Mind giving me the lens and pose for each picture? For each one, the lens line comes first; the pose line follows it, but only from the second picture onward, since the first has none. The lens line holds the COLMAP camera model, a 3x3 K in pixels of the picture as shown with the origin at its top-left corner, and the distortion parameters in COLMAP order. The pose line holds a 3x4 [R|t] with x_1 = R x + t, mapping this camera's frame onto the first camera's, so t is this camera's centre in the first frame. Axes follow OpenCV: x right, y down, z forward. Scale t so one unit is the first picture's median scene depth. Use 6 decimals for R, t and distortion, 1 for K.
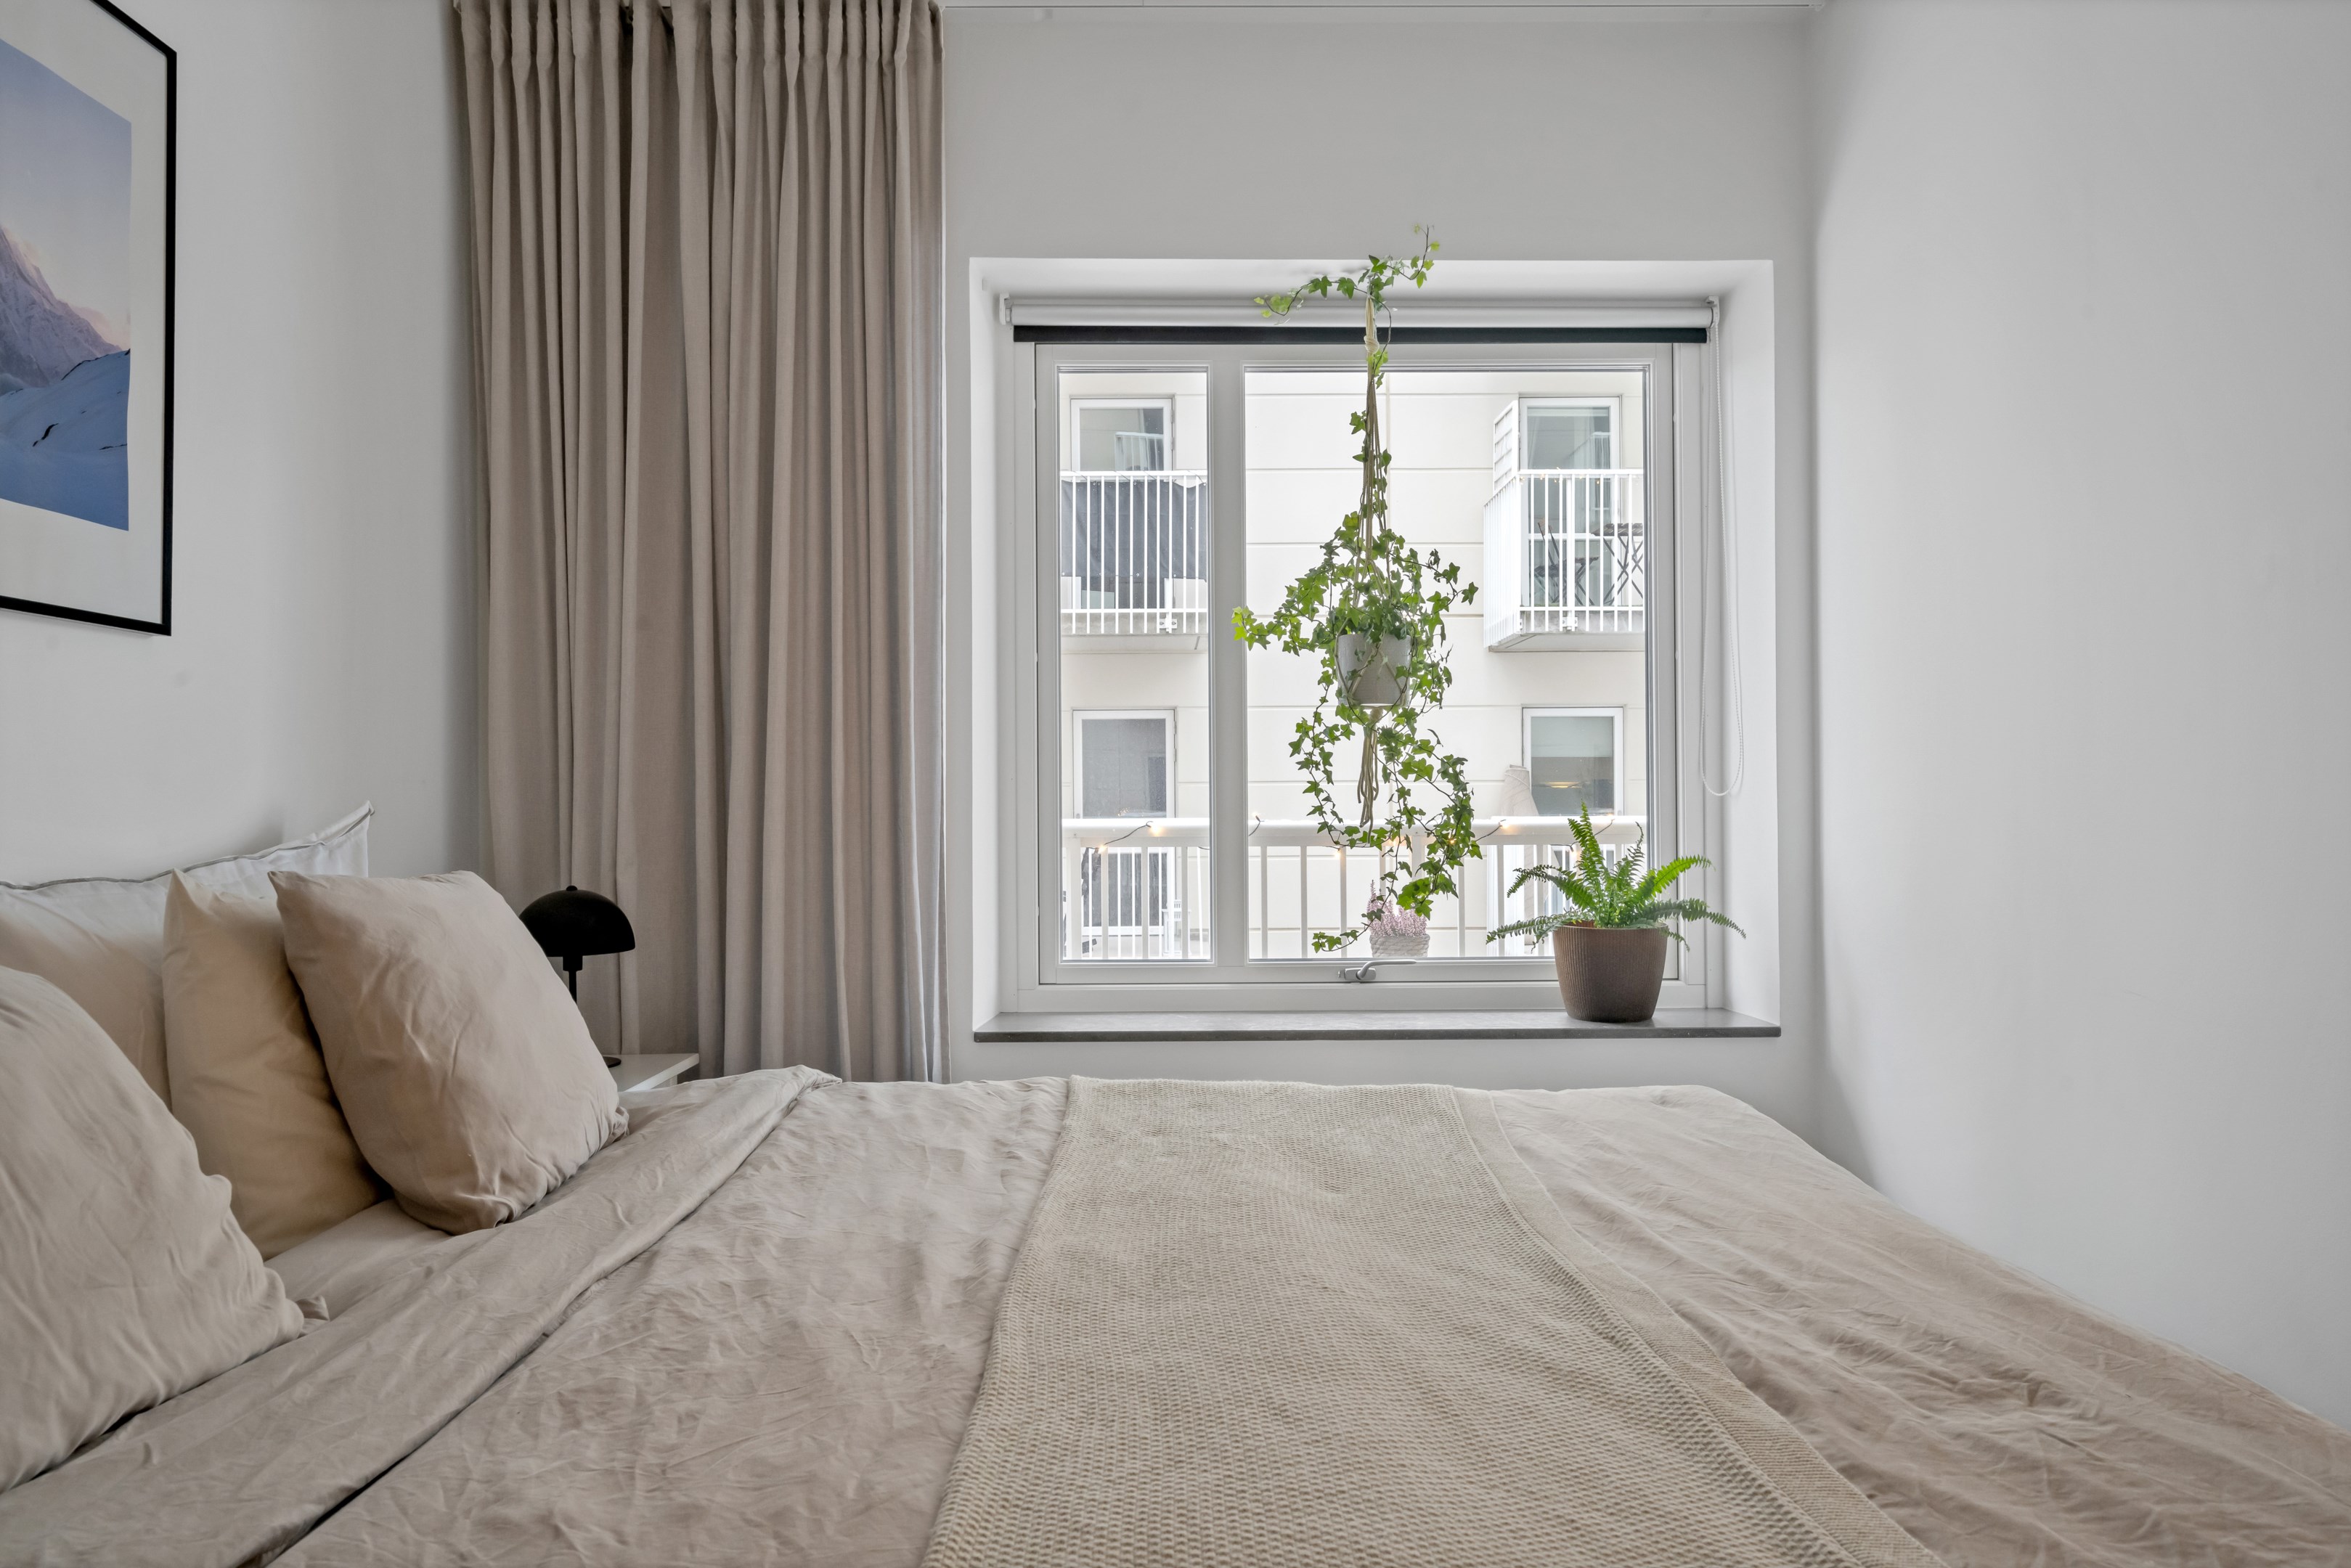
lens RADIAL K [[1691.0, 0, 1174.4], [0, 1691.0, 788.4], [0, 0, 1]] dist [-0.027676, 0.007626]
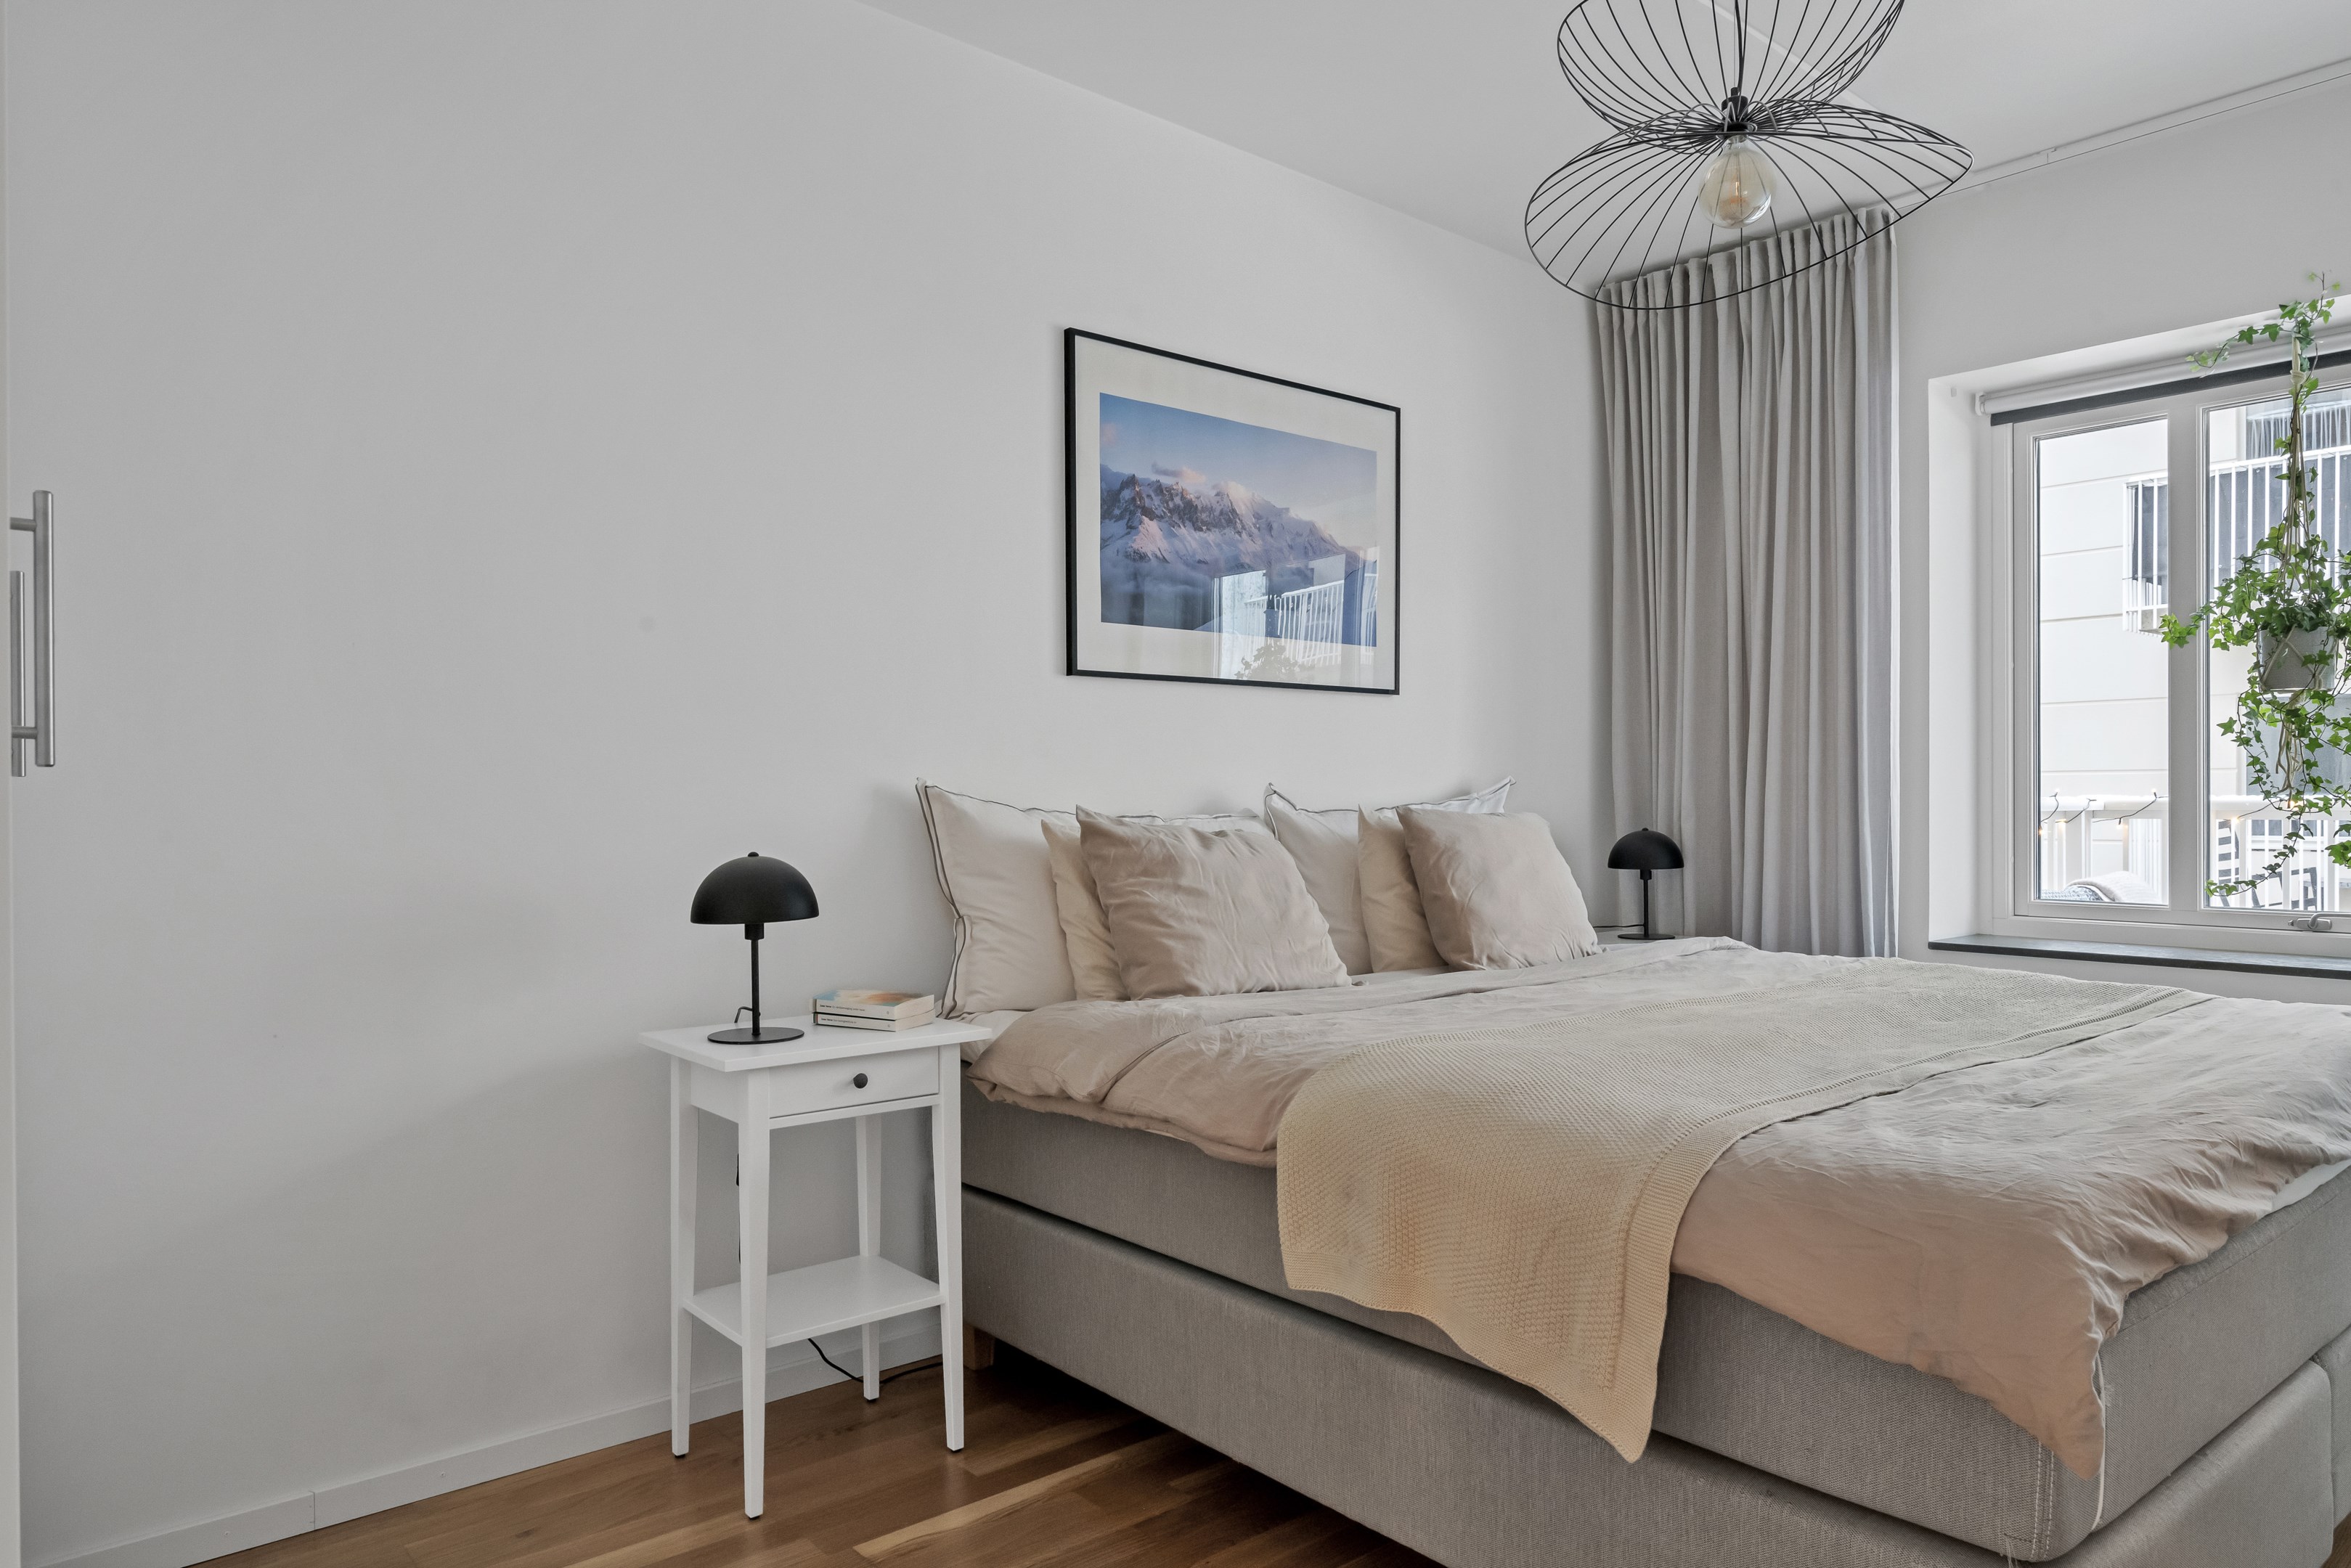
lens RADIAL K [[1475.9, 0, 1171.9], [0, 1475.9, 773.7], [0, 0, 1]] dist [-0.002344, 0.001937]
pose [[0.628893, -0.008606, -0.777444, 0.461515], [0.007935, 0.999958, -0.004650, 0.008178], [0.777452, -0.003244, 0.628934, -0.259479]]
